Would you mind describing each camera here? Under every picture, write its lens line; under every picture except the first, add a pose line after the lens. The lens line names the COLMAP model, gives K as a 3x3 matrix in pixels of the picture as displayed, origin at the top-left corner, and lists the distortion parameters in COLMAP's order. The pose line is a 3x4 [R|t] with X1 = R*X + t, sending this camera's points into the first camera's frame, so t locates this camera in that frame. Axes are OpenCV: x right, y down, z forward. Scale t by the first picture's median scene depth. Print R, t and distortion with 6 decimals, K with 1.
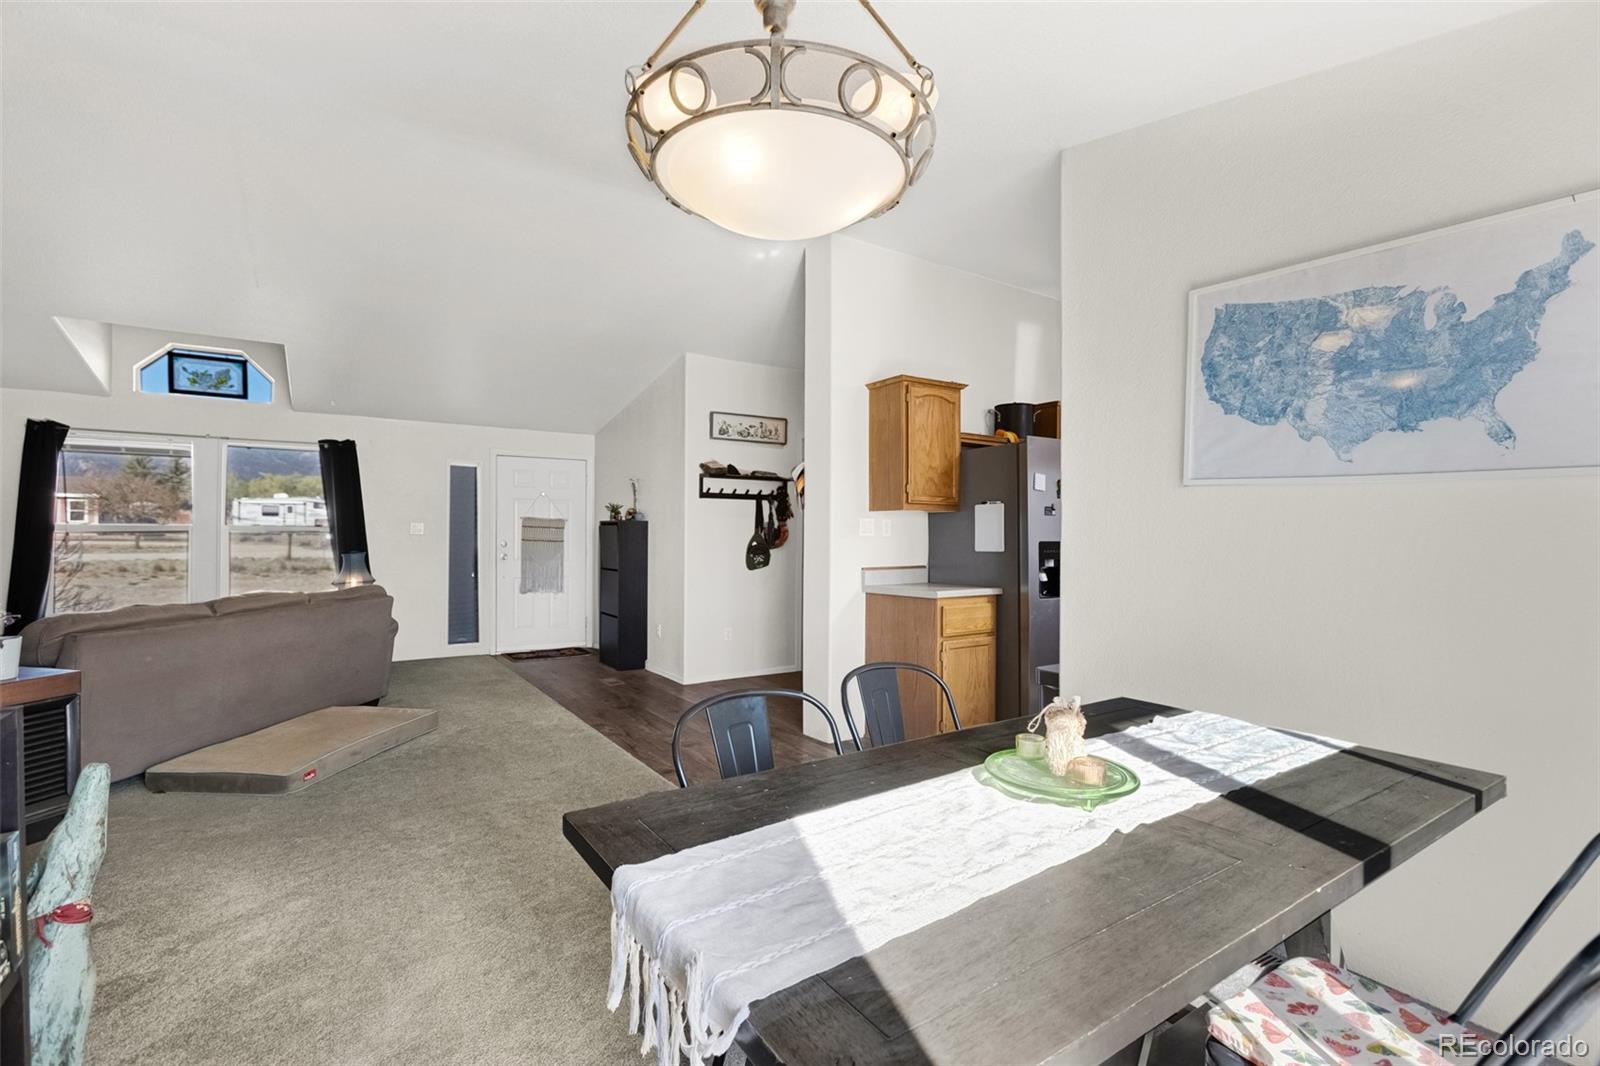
lens RADIAL K [[722.3, 0, 803.3], [0, 722.3, 545.5], [0, 0, 1]] dist [-0.008428, 0.005284]
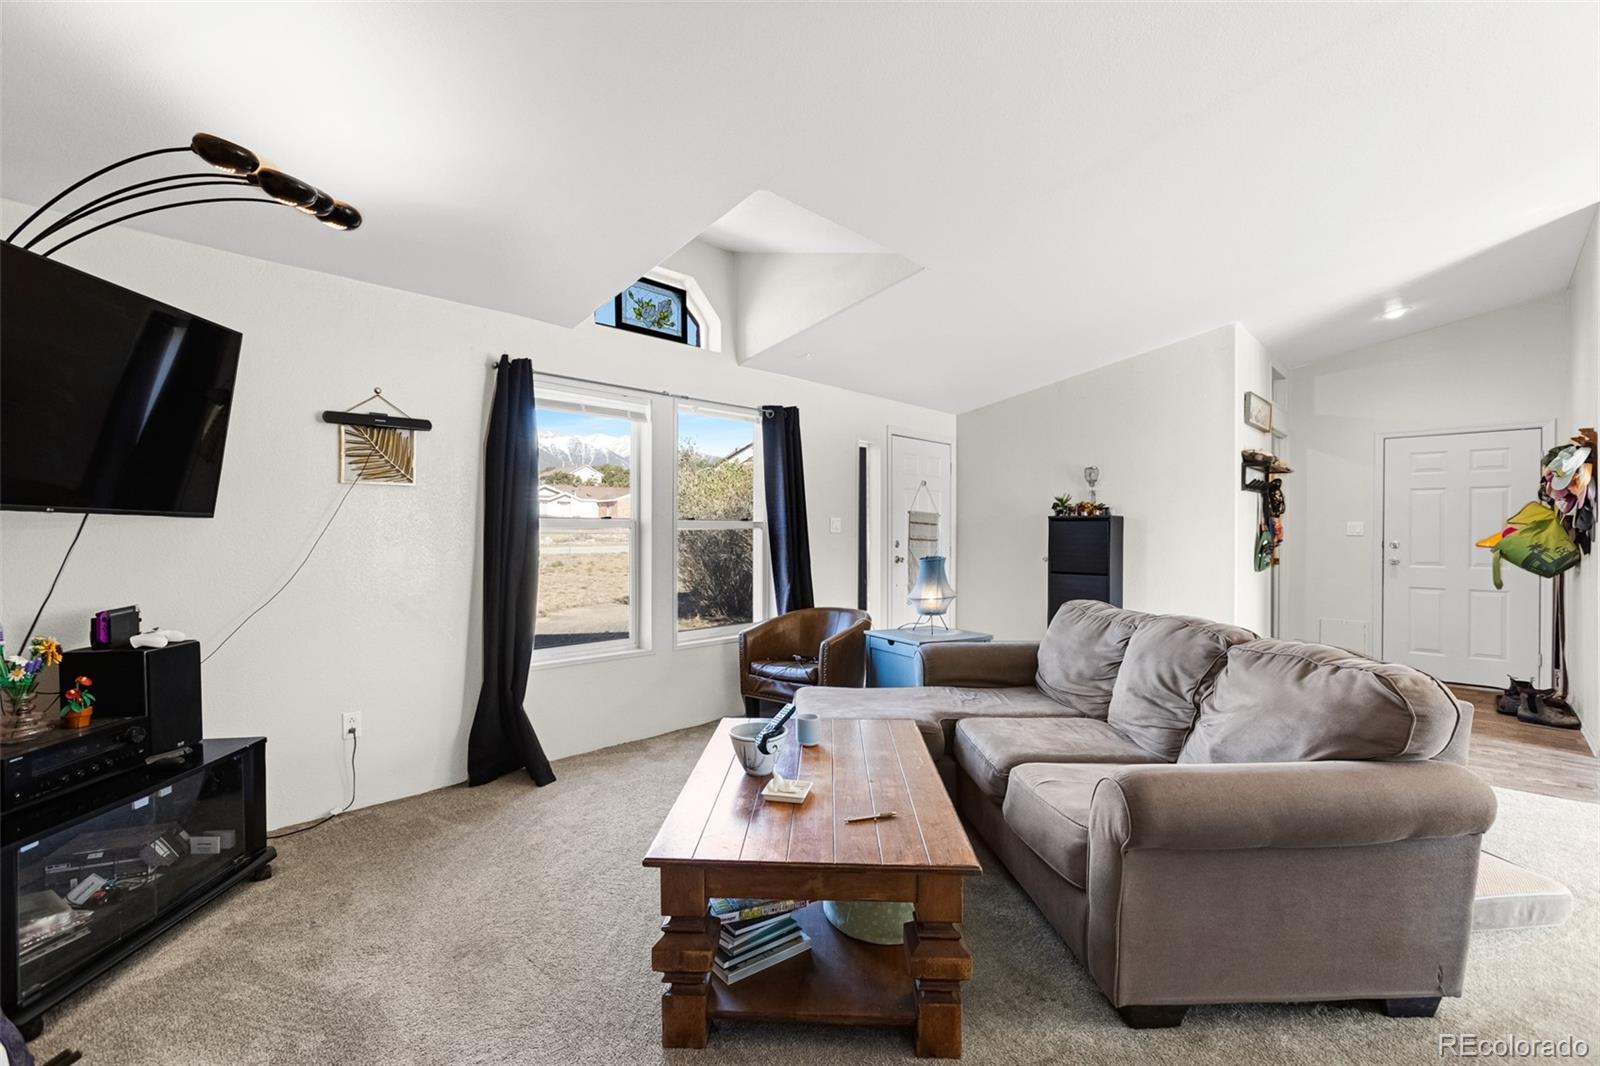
lens RADIAL K [[722.3, 0, 794.7], [0, 722.3, 534.3], [0, 0, 1]] dist [-0.008428, 0.005284]
pose [[0.973045, -0.001442, 0.230611, -0.823859], [0.003750, 0.999947, -0.009571, -0.005989], [-0.230585, 0.010178, 0.972999, 0.272894]]
